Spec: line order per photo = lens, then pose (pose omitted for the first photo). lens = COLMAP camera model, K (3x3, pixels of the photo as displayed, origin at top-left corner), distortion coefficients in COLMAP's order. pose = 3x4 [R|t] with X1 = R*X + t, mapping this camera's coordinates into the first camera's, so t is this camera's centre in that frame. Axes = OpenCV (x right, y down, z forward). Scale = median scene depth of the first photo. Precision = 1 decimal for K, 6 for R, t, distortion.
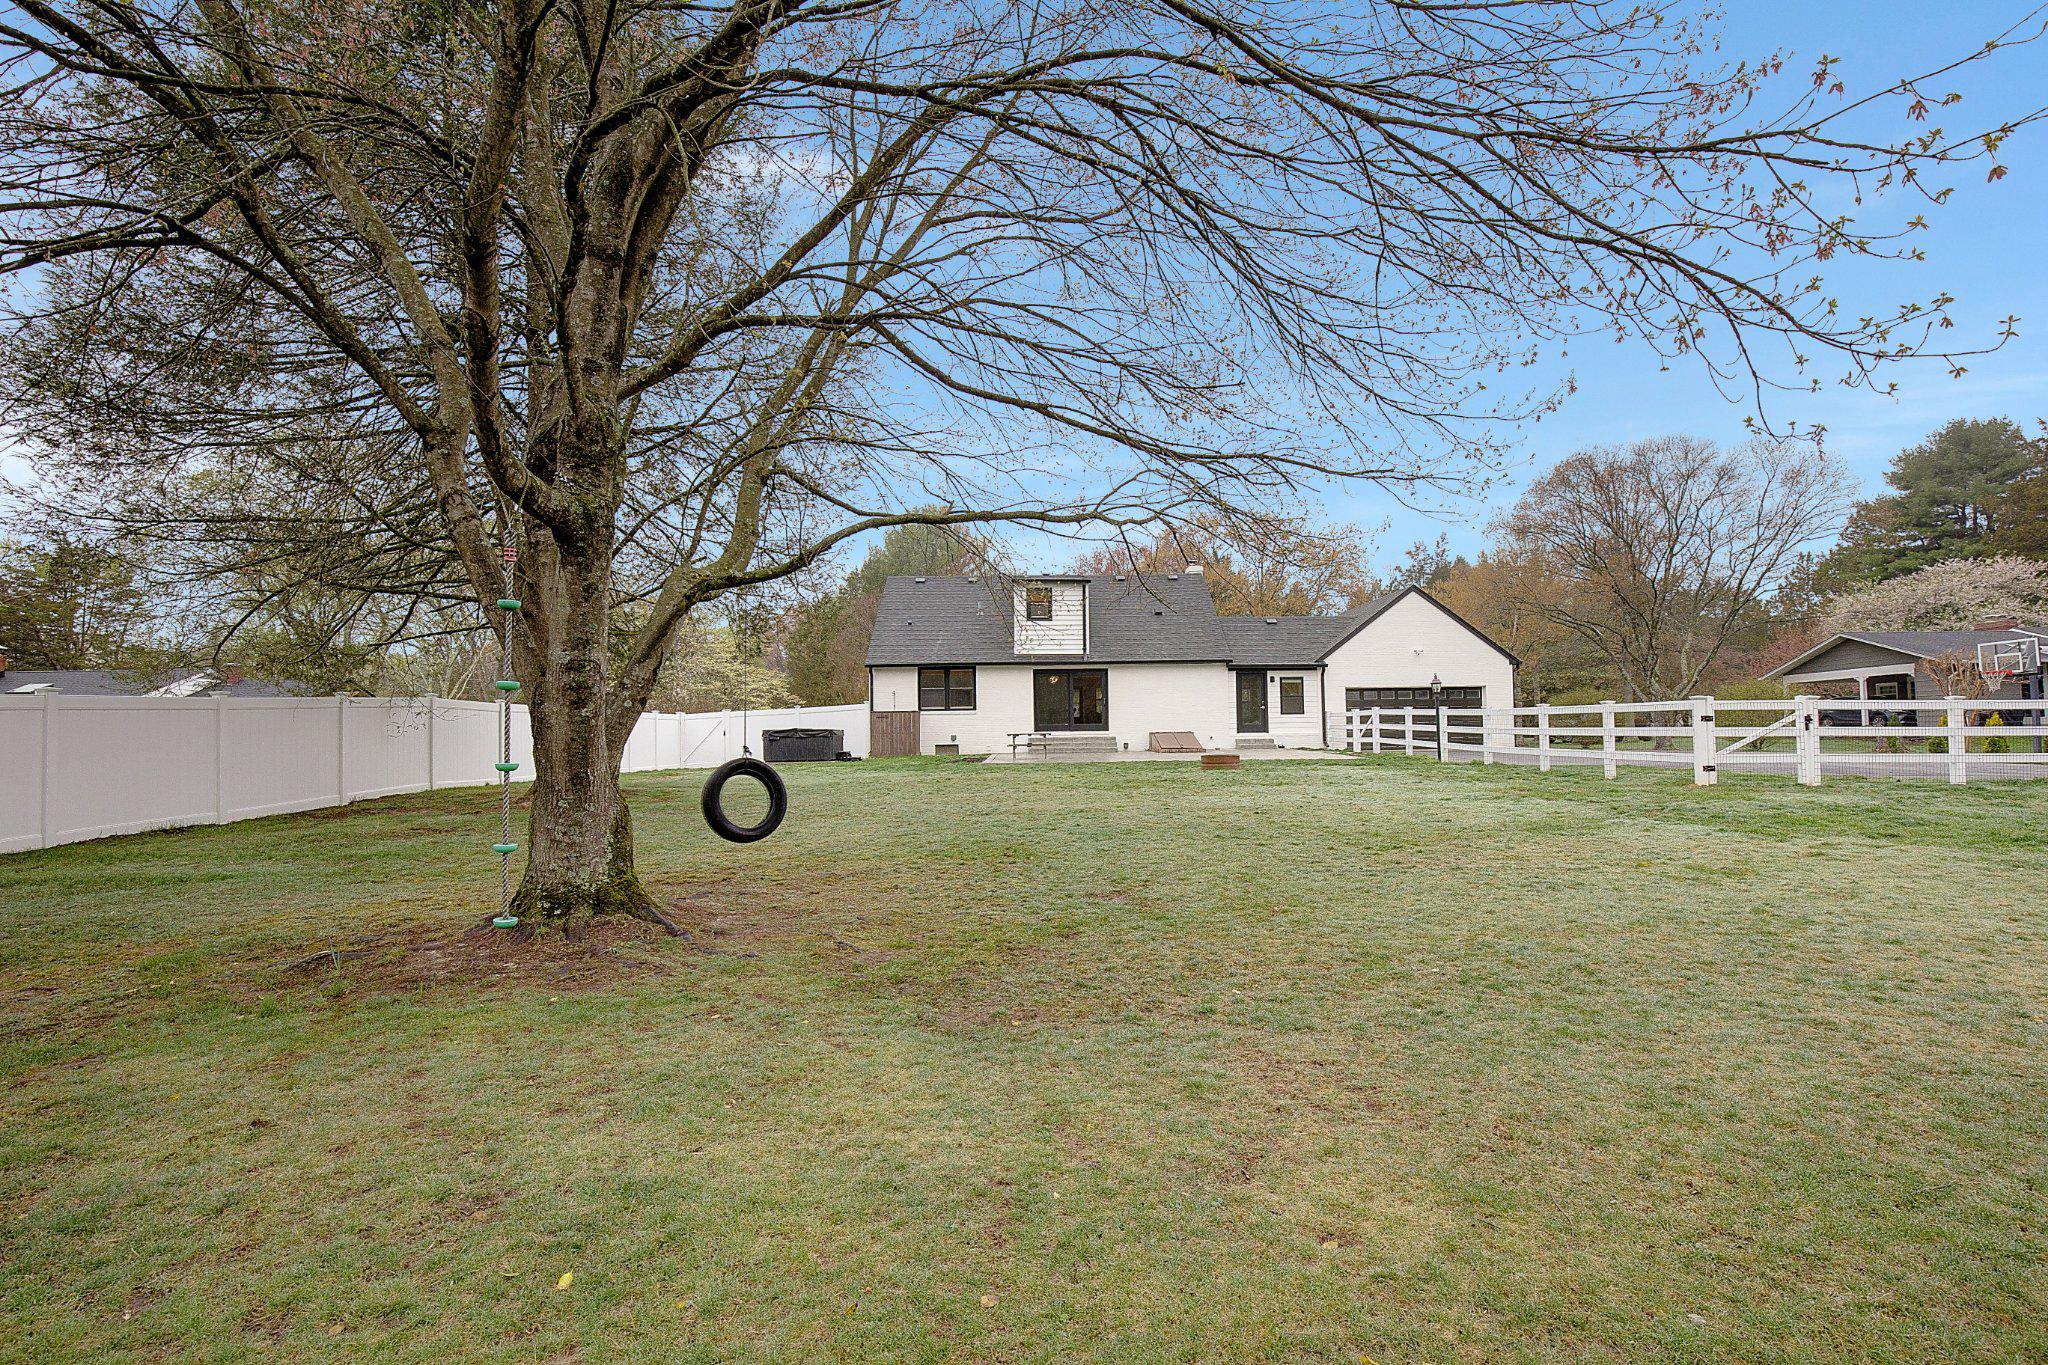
lens RADIAL K [[917.3, 0, 1062.1], [0, 917.3, 694.8], [0, 0, 1]] dist [-0.036214, -0.000403]
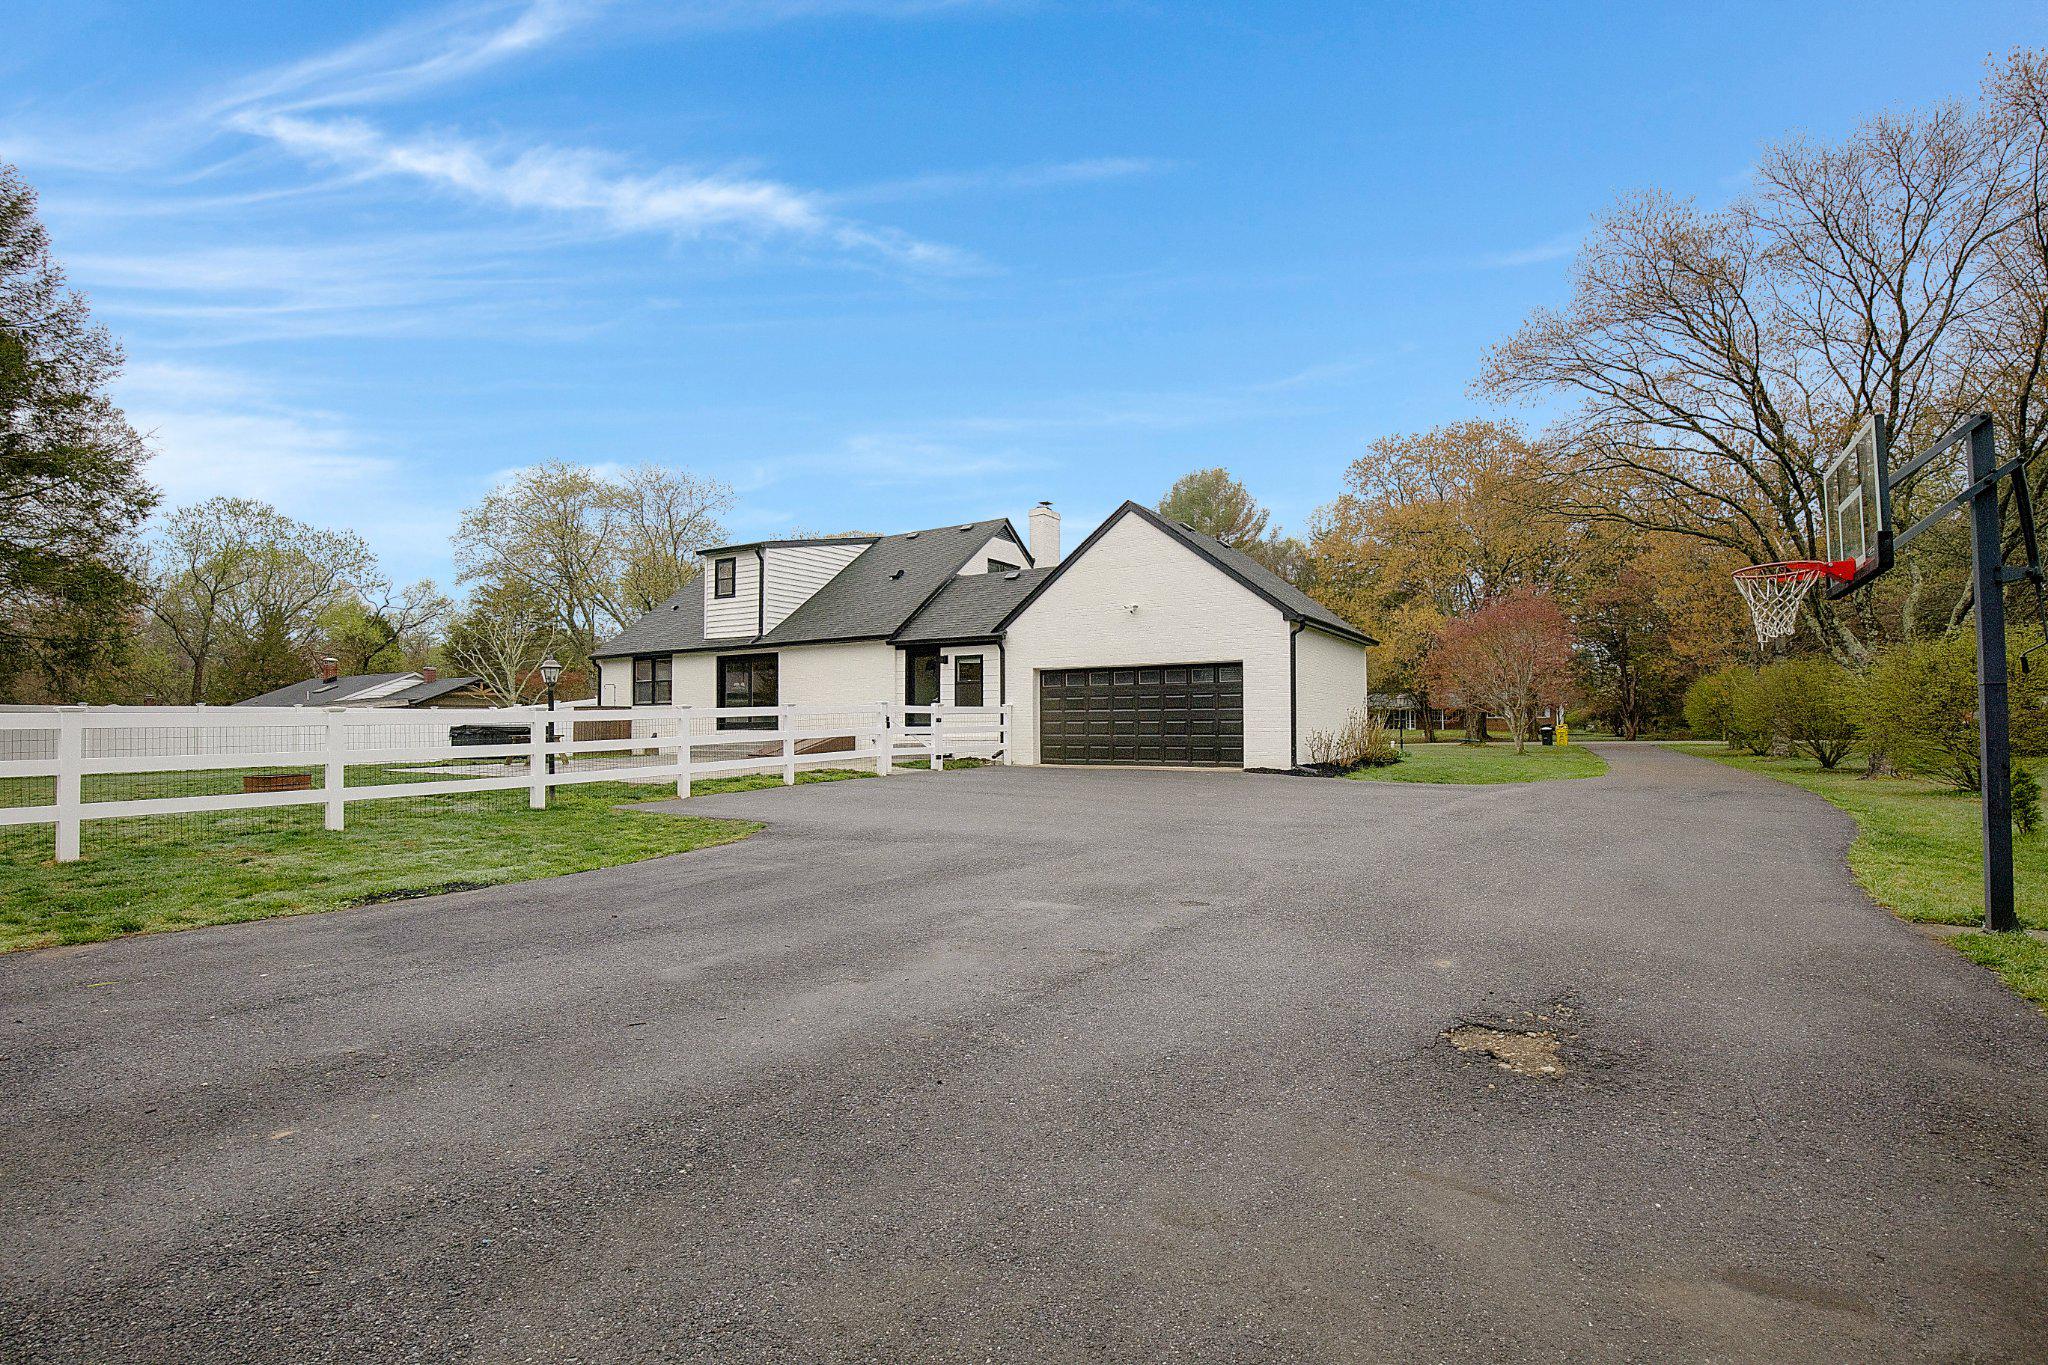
lens RADIAL K [[943.0, 0, 1051.7], [0, 943.0, 691.7], [0, 0, 1]] dist [-0.031684, 0.000452]
pose [[0.850237, -0.010551, -0.526295, 0.683949], [0.018874, 0.999767, 0.010447, 0.001999], [0.526062, -0.018816, 0.850238, 0.424395]]
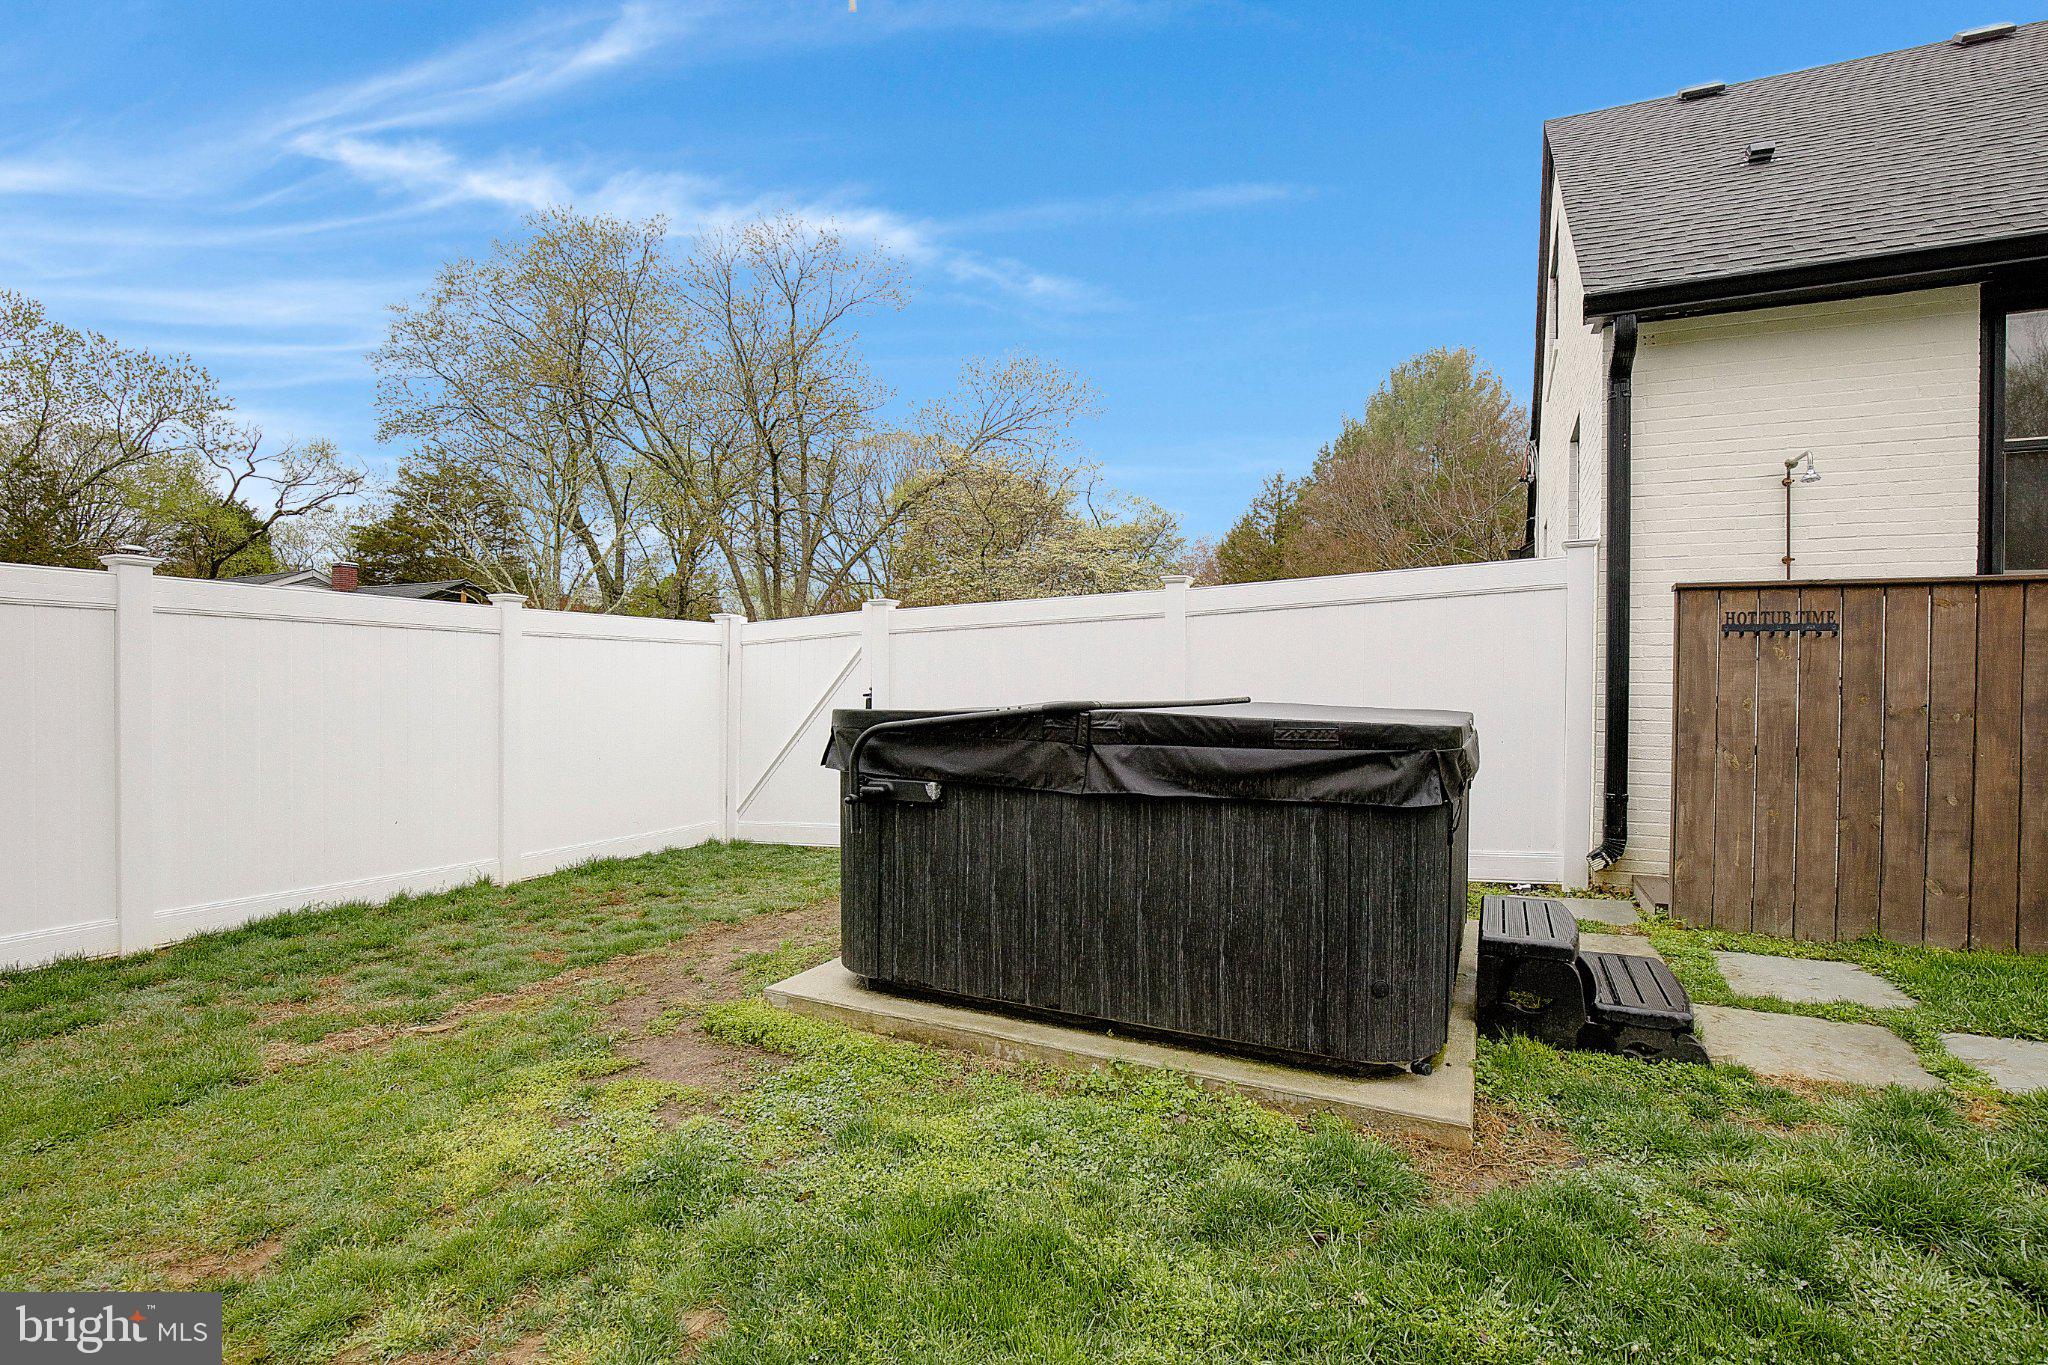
lens RADIAL K [[943.0, 0, 1051.7], [0, 943.0, 691.7], [0, 0, 1]] dist [-0.031684, 0.000452]
pose [[0.896018, 0.025808, -0.443268, -0.220516], [-0.003446, 0.998683, 0.051181, 0.026551], [0.444005, -0.044332, 0.894927, 0.799288]]
